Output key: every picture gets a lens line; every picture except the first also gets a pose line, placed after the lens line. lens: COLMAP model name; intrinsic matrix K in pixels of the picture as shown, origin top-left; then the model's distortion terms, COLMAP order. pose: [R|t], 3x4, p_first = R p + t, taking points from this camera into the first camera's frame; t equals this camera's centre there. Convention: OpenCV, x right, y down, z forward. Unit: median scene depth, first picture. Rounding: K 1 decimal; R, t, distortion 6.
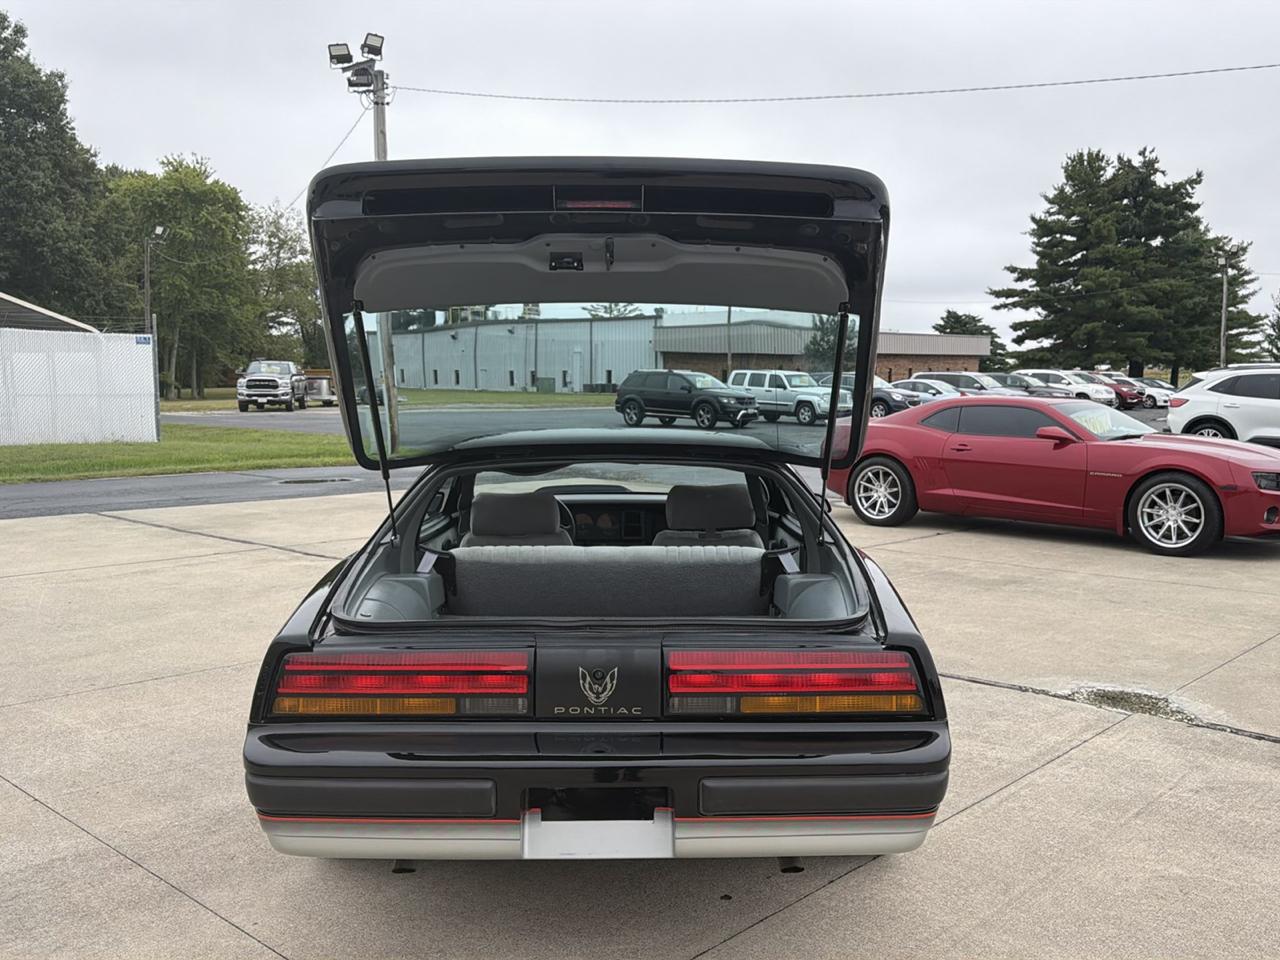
lens RADIAL K [[1139.2, 0, 641.6], [0, 1139.2, 484.7], [0, 0, 1]] dist [0.155895, -0.312812]
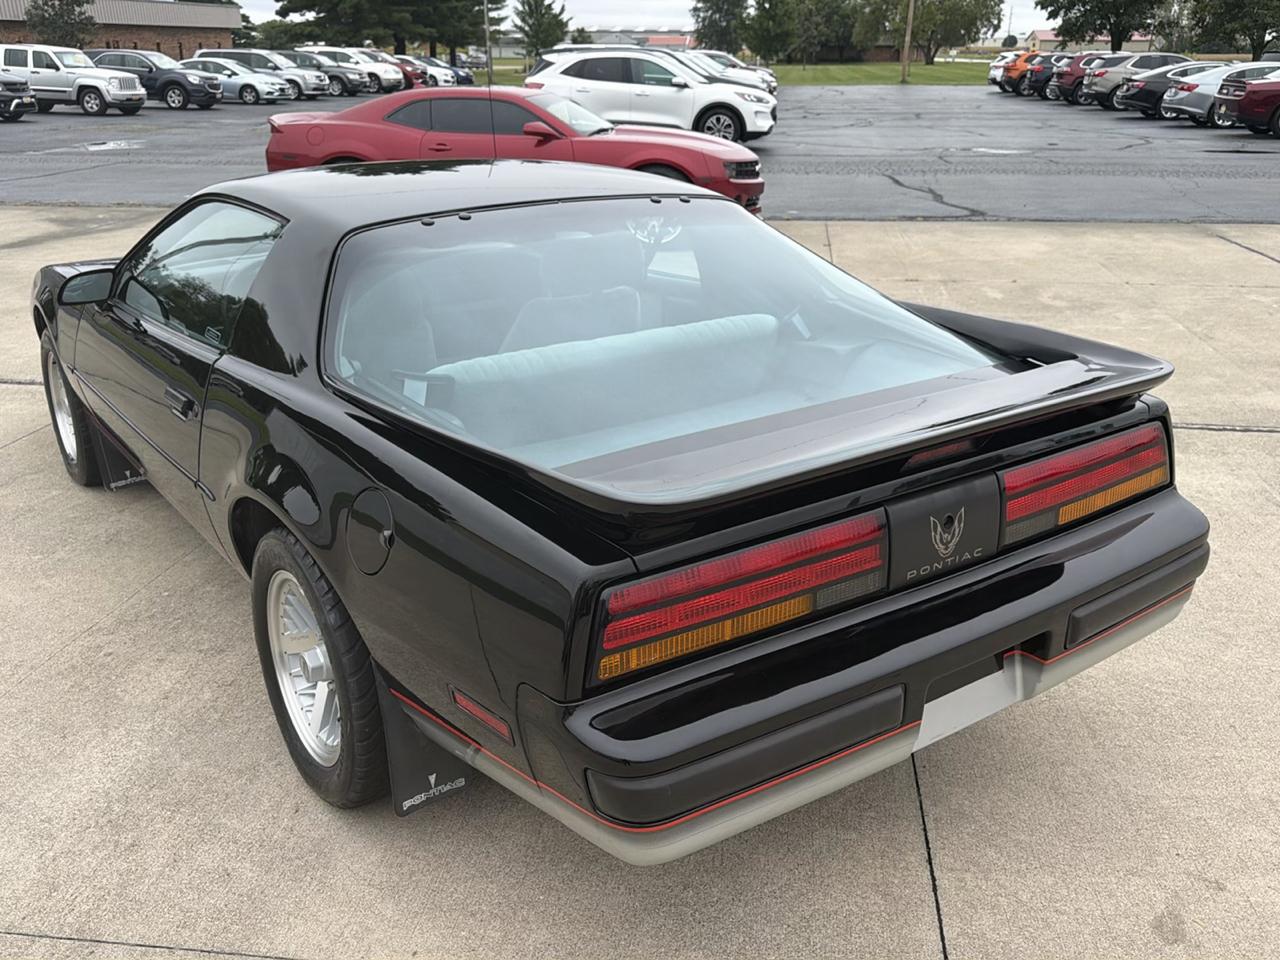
lens RADIAL K [[1158.0, 0, 641.8], [0, 1158.0, 477.7], [0, 0, 1]] dist [0.052631, -0.084060]
pose [[0.817523, -0.198390, 0.540646, -0.021760], [0.054725, 0.961304, 0.270000, -0.003057], [-0.573290, -0.191144, 0.796745, 0.016810]]
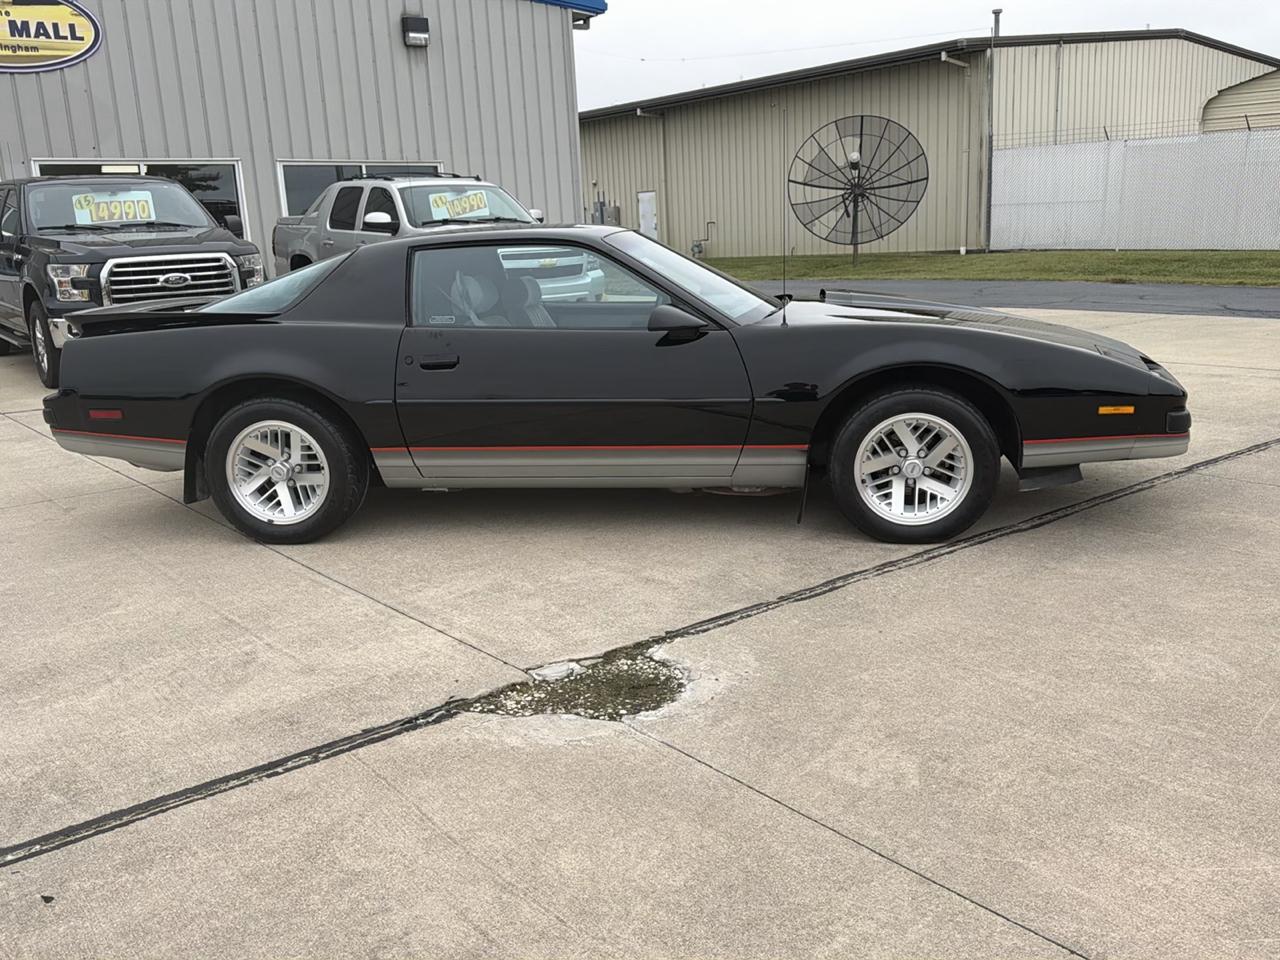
lens RADIAL K [[1139.2, 0, 641.6], [0, 1139.2, 484.7], [0, 0, 1]] dist [0.155895, -0.312812]
pose [[-0.148014, 0.217768, -0.964712, 0.066945], [-0.047954, 0.972729, 0.226935, -0.003721], [0.987822, 0.079851, -0.133535, 0.075228]]
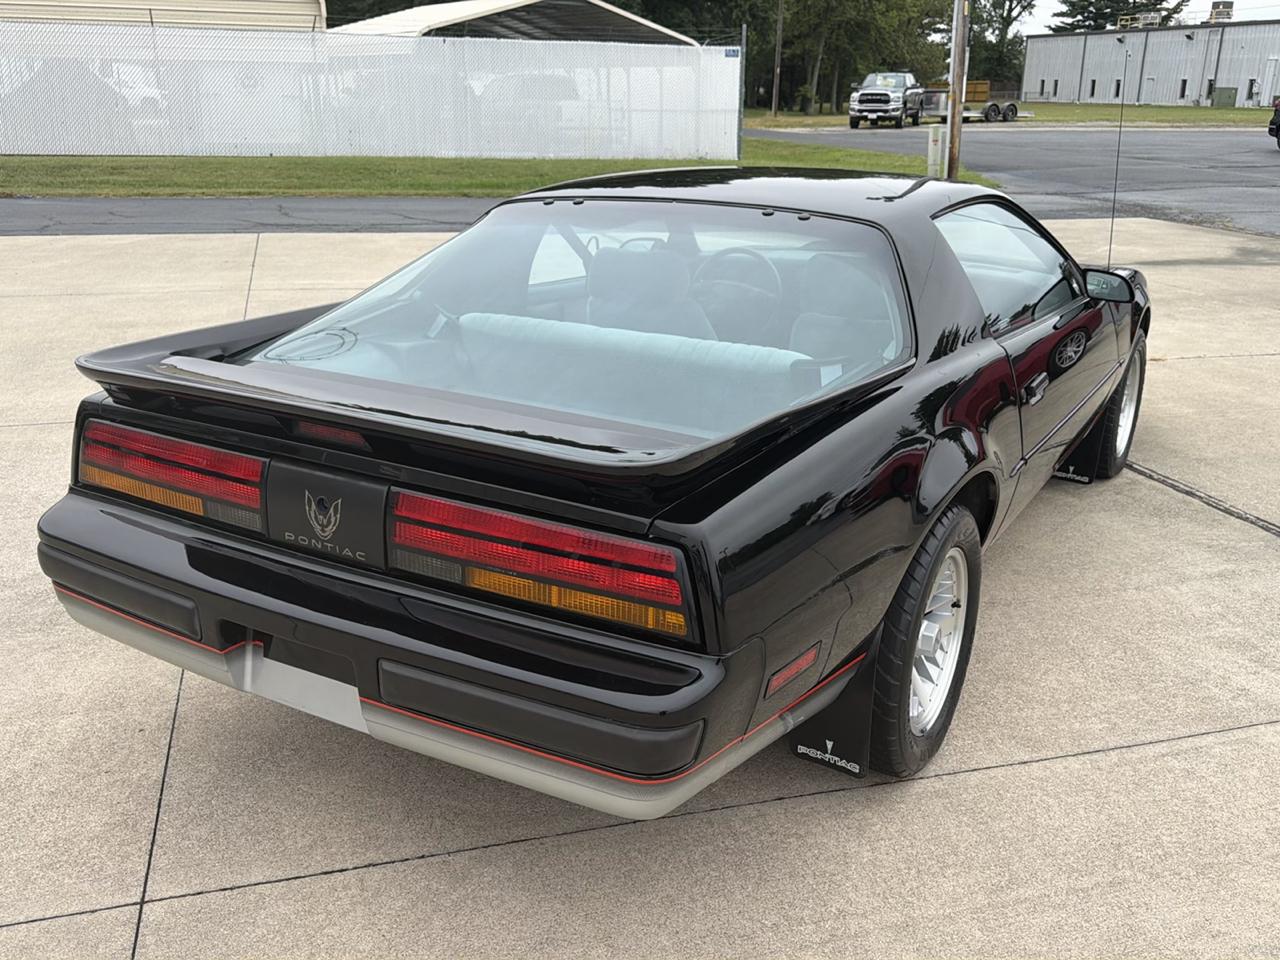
lens RADIAL K [[1150.7, 0, 641.4], [0, 1150.7, 483.2], [0, 0, 1]] dist [0.095366, -0.173081]
pose [[0.856399, 0.168929, -0.487898, 0.018512], [-0.051695, 0.968267, 0.244512, -0.001886], [0.513721, -0.184178, 0.837956, 0.015203]]
